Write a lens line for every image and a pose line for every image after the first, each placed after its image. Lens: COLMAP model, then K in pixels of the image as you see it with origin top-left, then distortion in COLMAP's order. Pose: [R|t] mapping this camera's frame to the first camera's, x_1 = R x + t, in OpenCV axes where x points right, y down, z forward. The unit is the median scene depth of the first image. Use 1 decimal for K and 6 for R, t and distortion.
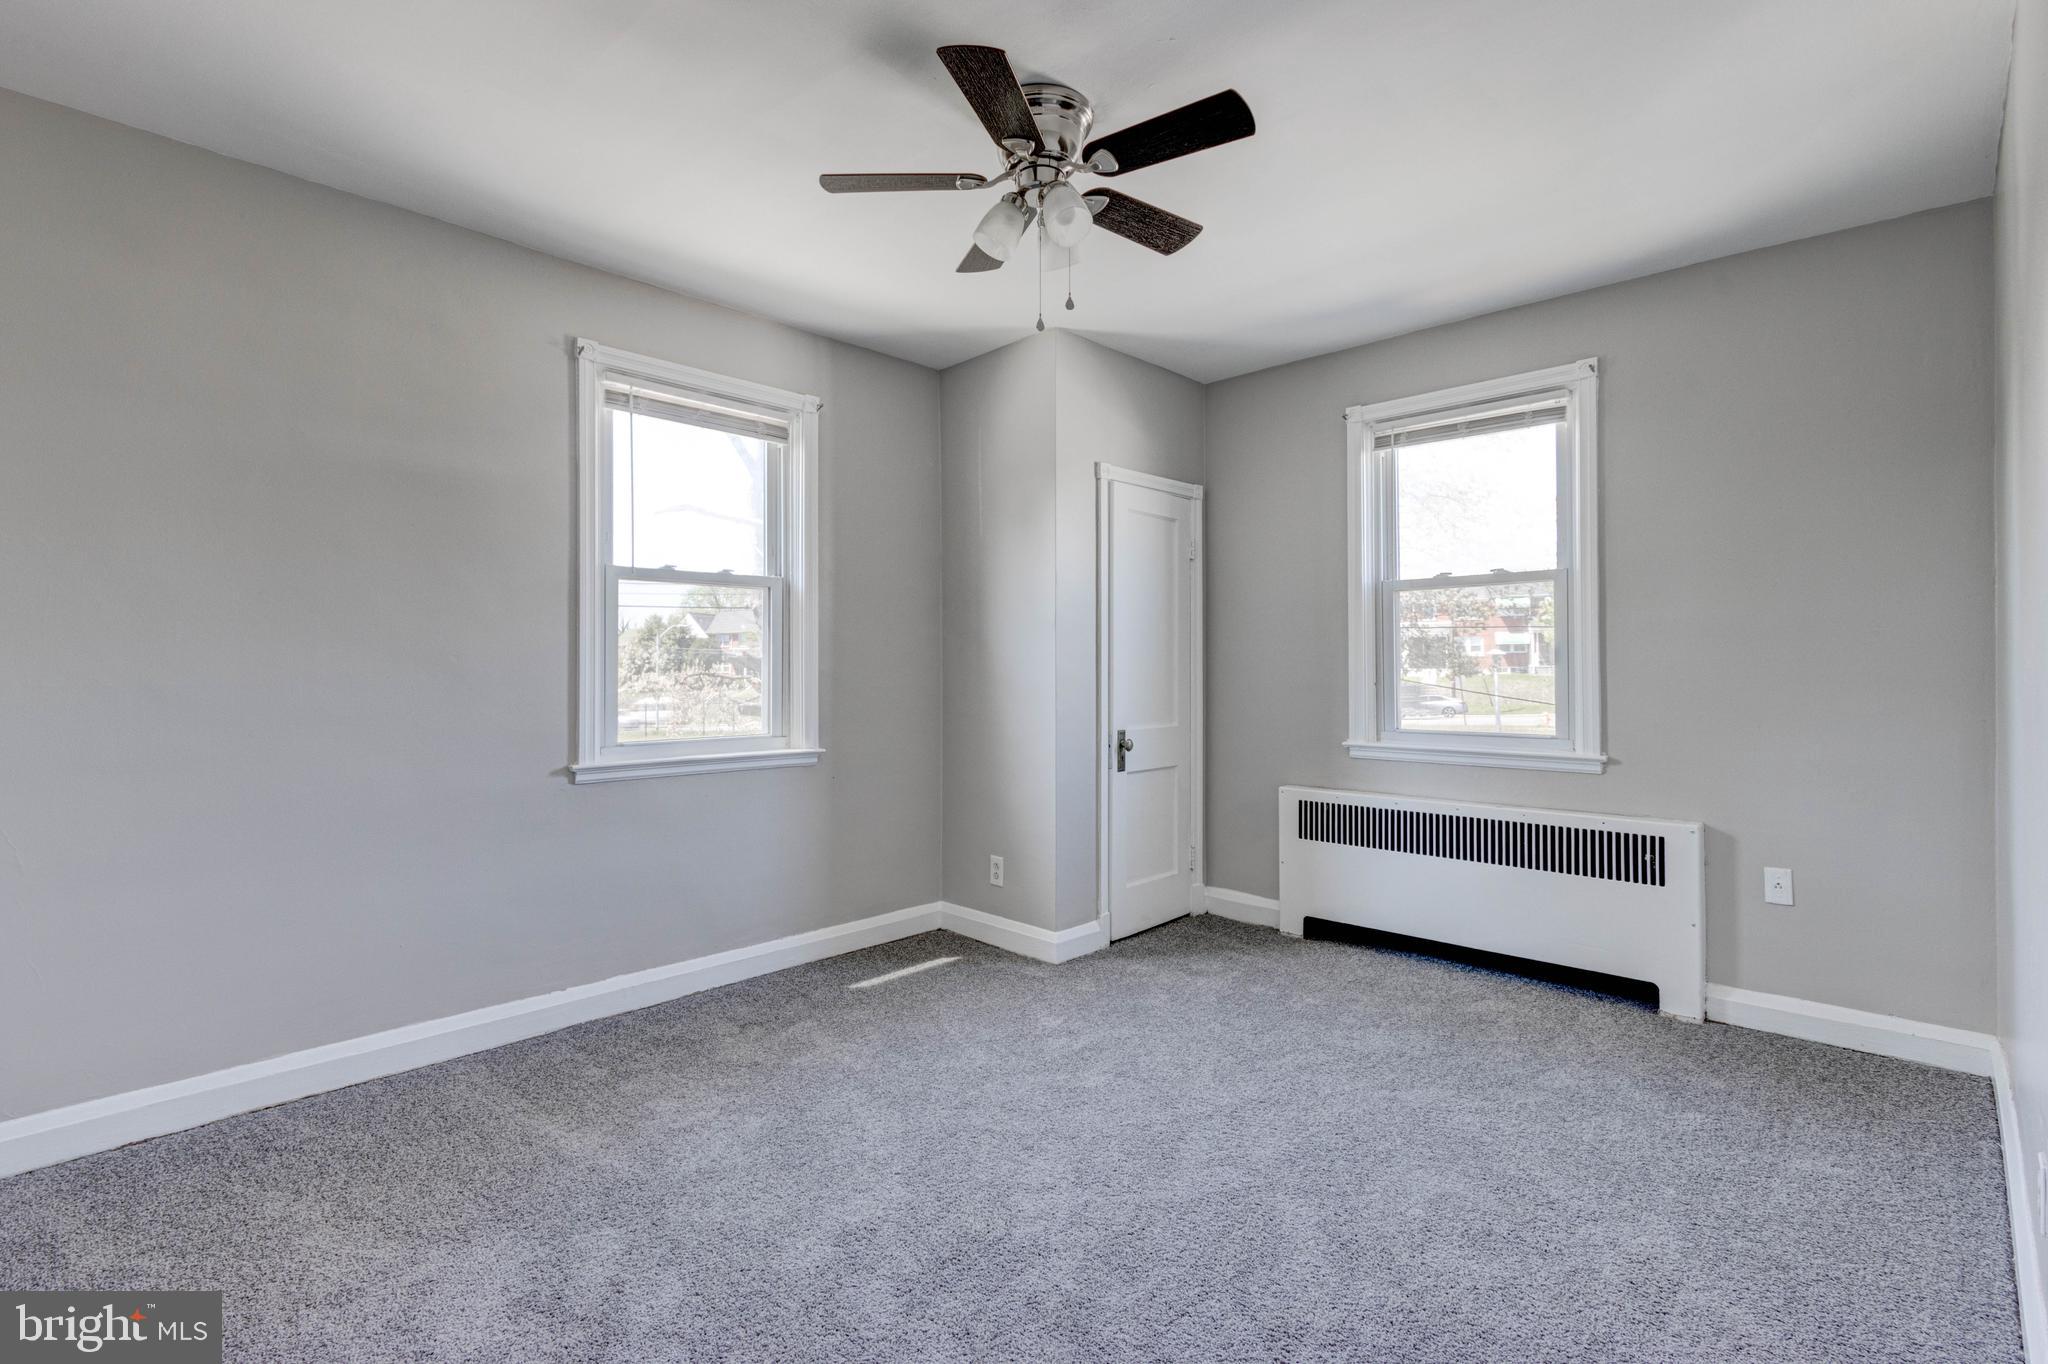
lens RADIAL K [[932.7, 0, 1024.6], [0, 932.7, 667.9], [0, 0, 1]] dist [-0.000184, -0.000094]
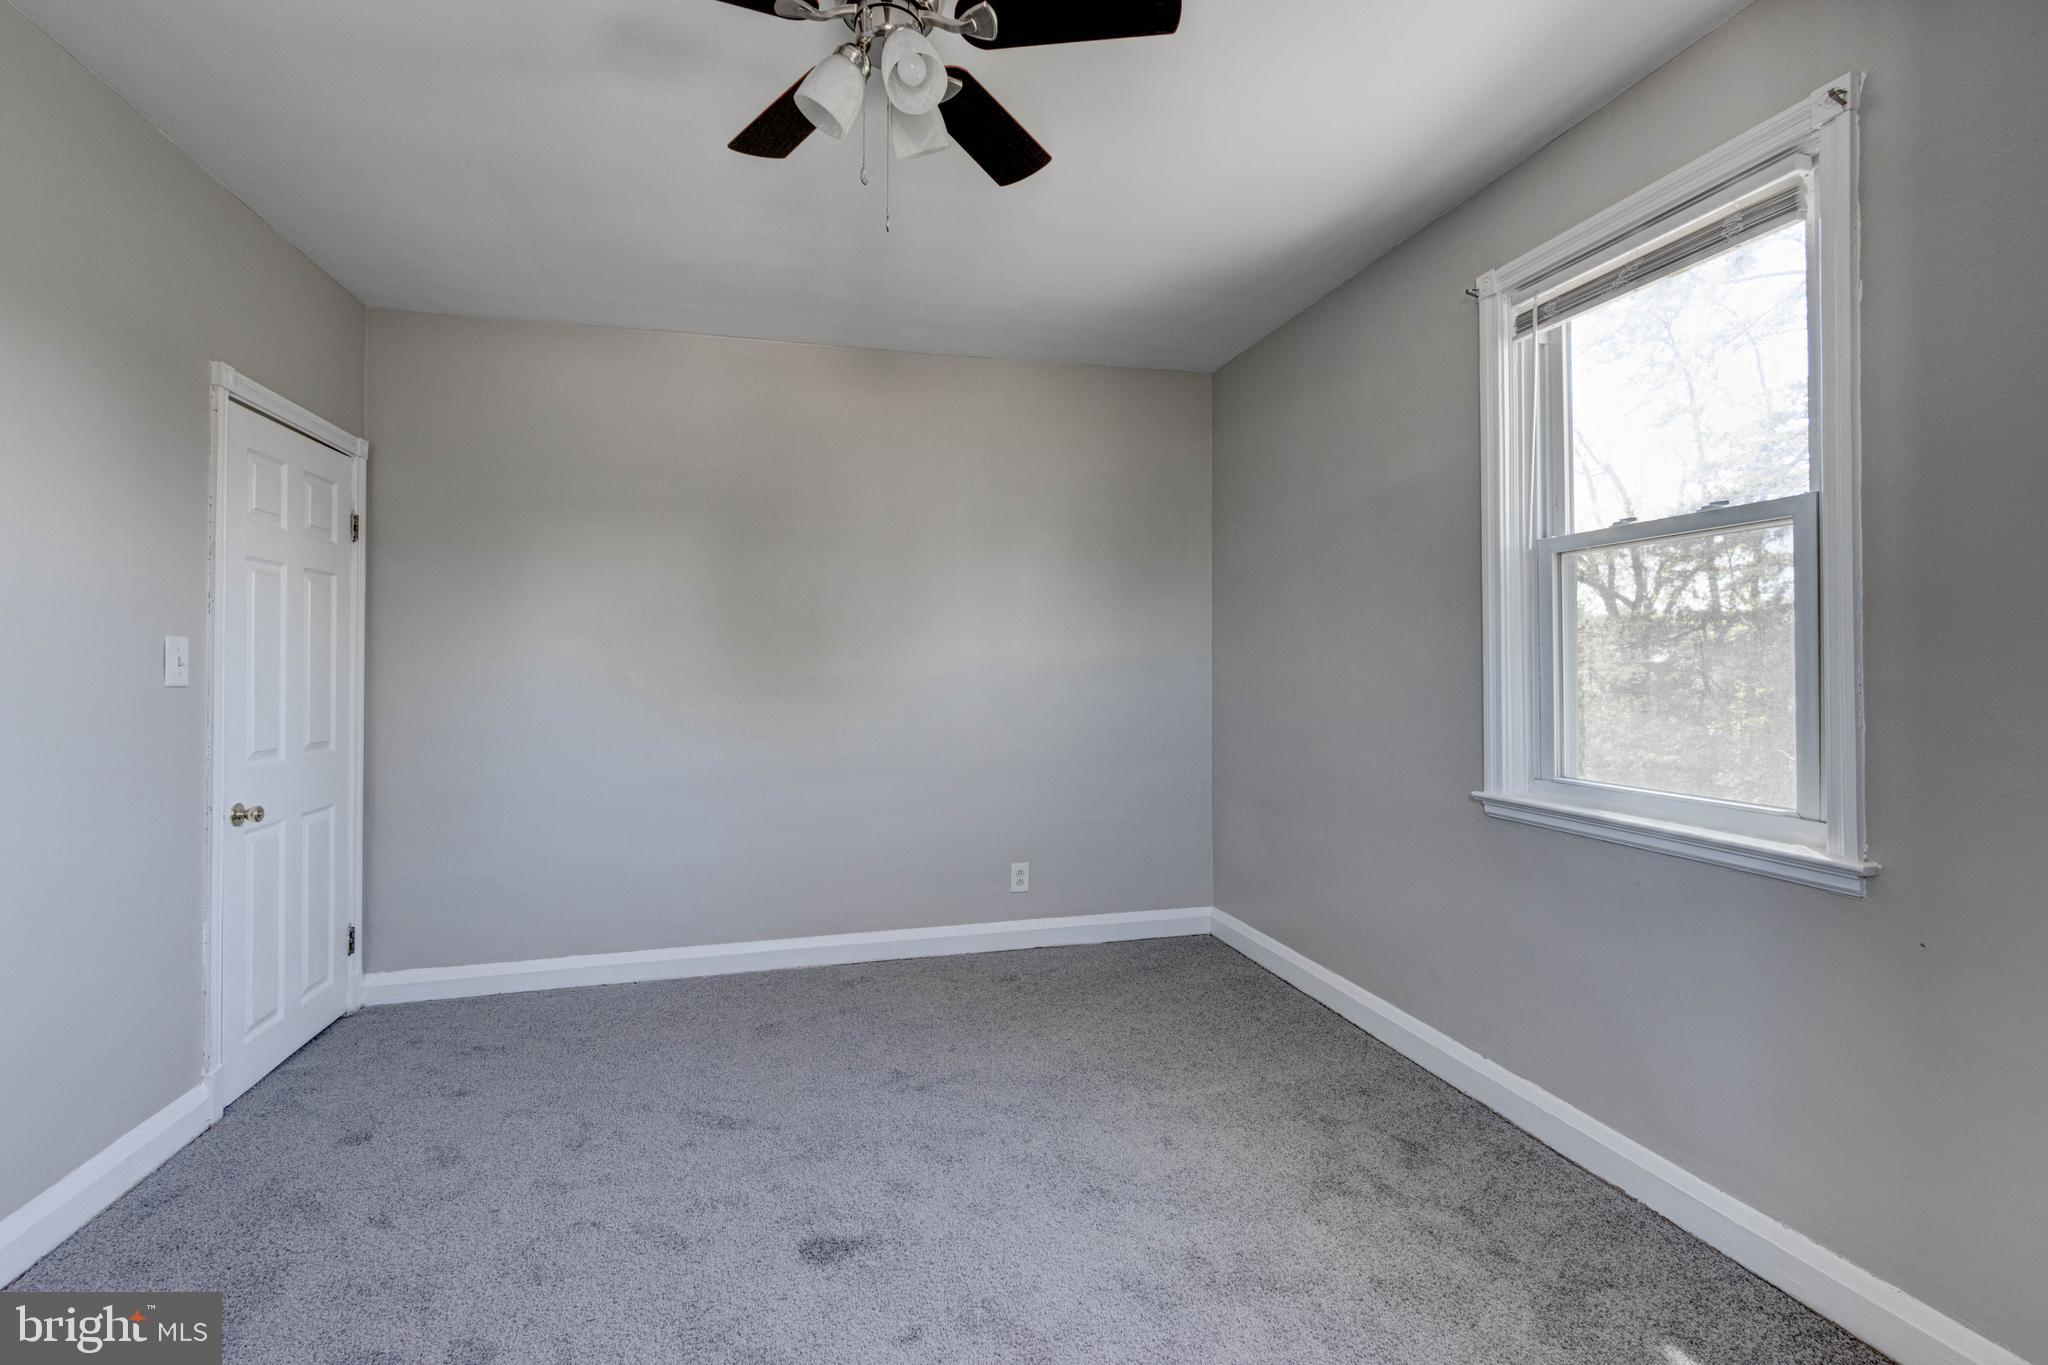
lens RADIAL K [[932.7, 0, 1024.6], [0, 932.7, 668.4], [0, 0, 1]] dist [-0.000184, -0.000094]
pose [[-0.520585, -0.001129, -0.853809, 0.431439], [-0.000282, 0.999999, -0.001150, -0.004433], [0.853810, -0.000358, -0.520585, 1.062862]]
